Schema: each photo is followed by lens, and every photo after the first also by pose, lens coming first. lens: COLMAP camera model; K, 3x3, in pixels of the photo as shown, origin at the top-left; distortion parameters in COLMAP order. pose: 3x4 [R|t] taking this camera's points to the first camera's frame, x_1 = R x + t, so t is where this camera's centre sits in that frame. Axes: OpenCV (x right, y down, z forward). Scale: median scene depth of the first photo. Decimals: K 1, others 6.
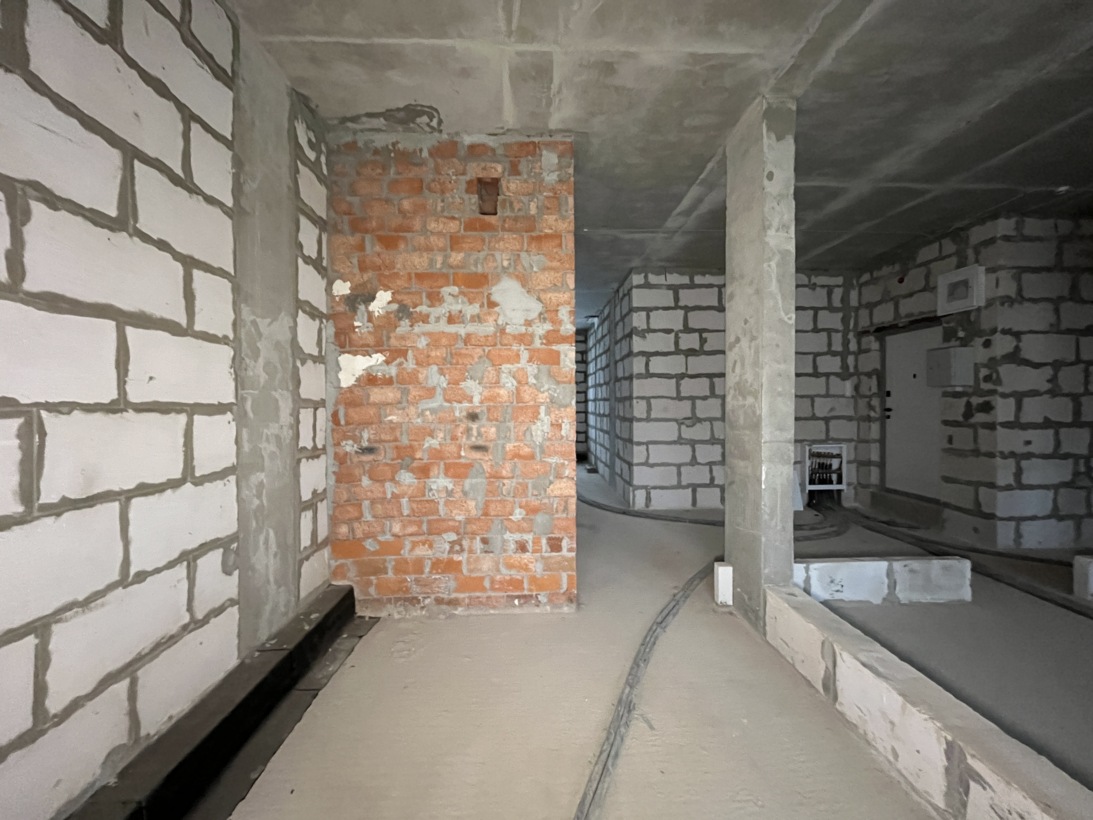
lens RADIAL K [[441.4, 0, 546.6], [0, 441.4, 407.1], [0, 0, 1]] dist [0.000245, -0.000880]
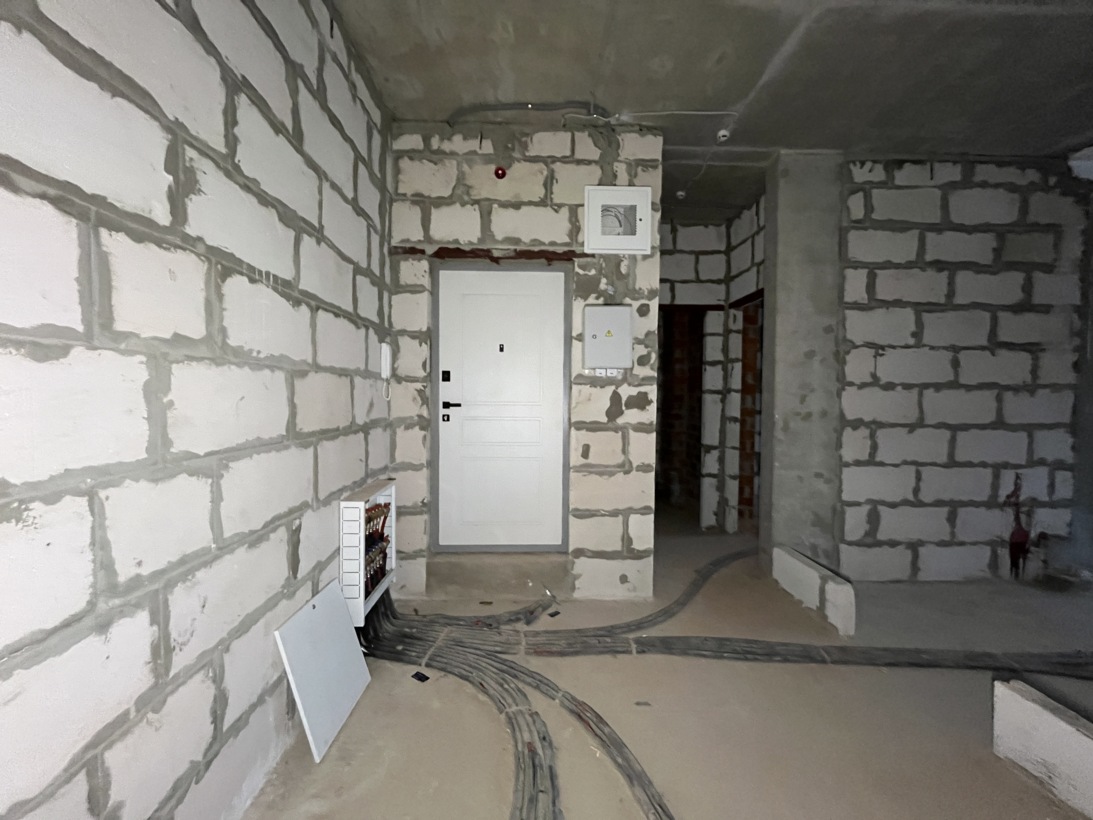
lens RADIAL K [[441.4, 0, 545.1], [0, 441.4, 408.3], [0, 0, 1]] dist [0.000245, -0.000880]
pose [[0.009830, -0.023502, 0.999675, 0.299088], [-0.004594, 0.999712, 0.023548, -0.004350], [-0.999941, -0.004824, 0.009719, 1.168523]]
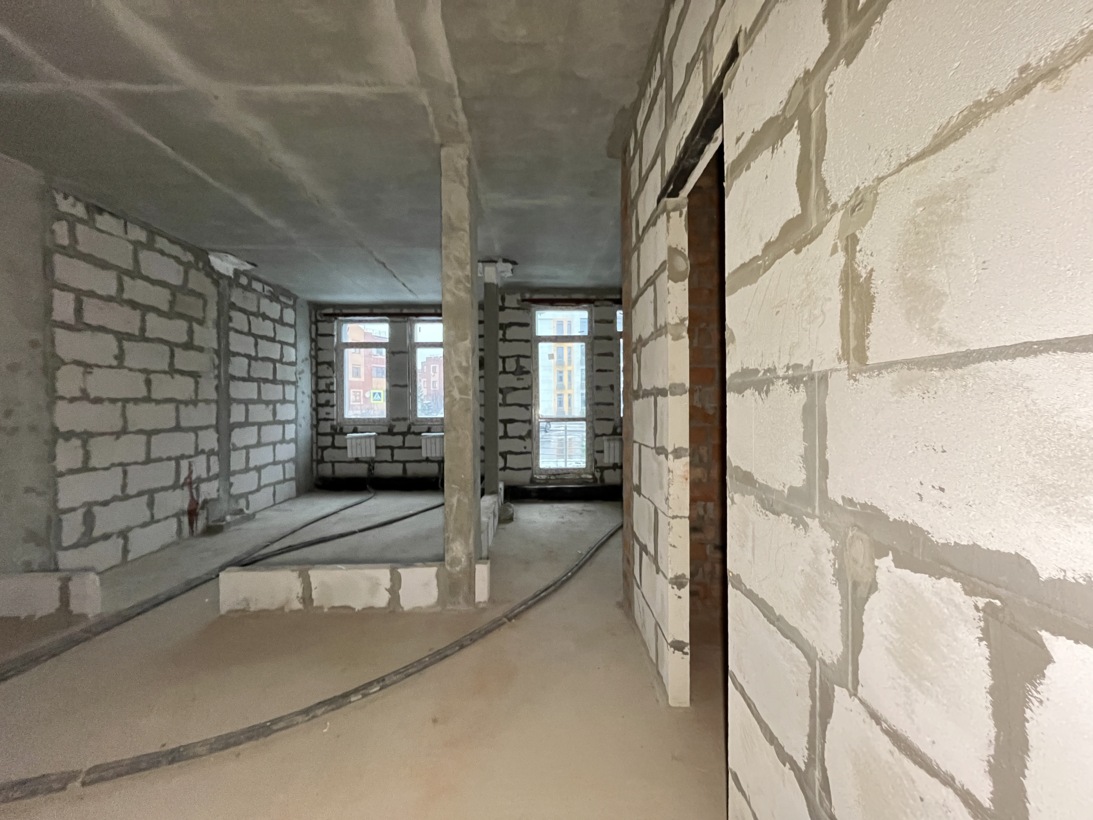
lens RADIAL K [[441.4, 0, 541.3], [0, 441.4, 410.4], [0, 0, 1]] dist [0.000245, -0.000880]
pose [[-0.999882, 0.008505, 0.012828, 0.176679], [0.008669, 0.999881, 0.012764, -0.011186], [-0.012718, 0.012874, -0.999836, 1.449566]]
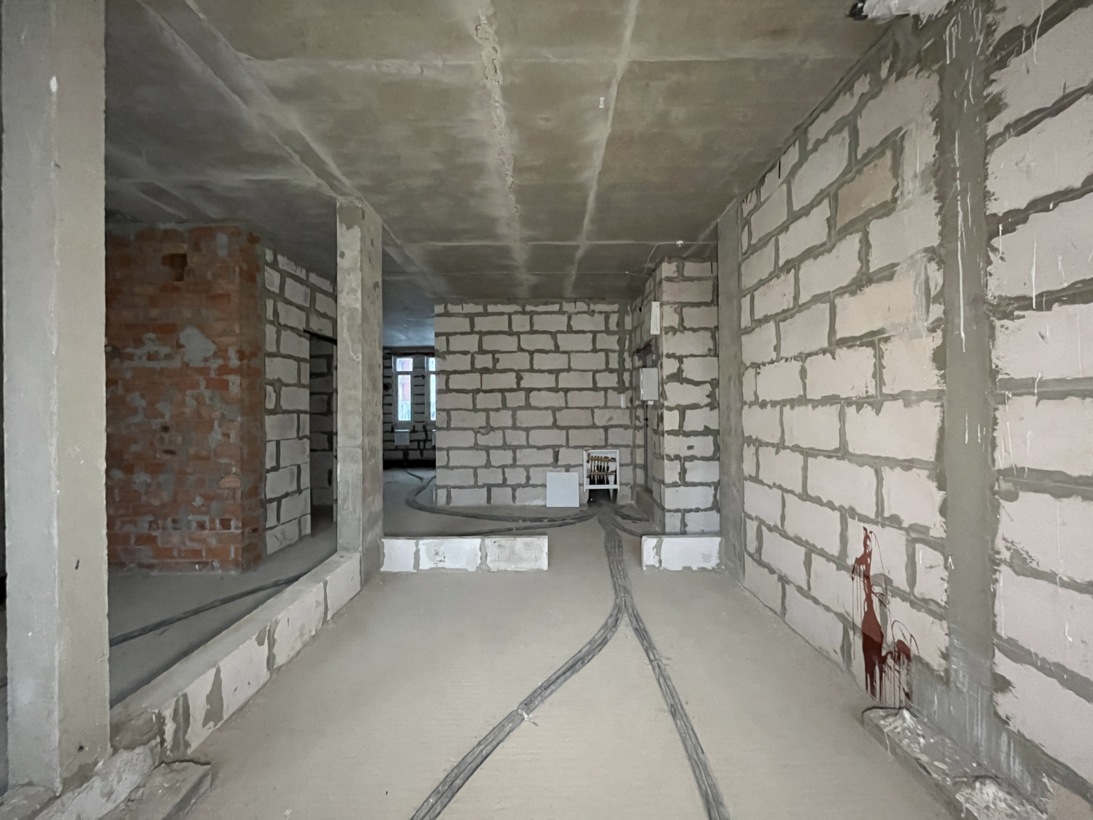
lens RADIAL K [[441.4, 0, 544.8], [0, 441.4, 406.8], [0, 0, 1]] dist [0.000245, -0.000880]
pose [[0.999318, -0.005732, -0.036486, 0.735964], [0.005136, 0.999852, -0.016409, -0.012481], [0.036575, 0.016211, 0.999199, -0.220387]]
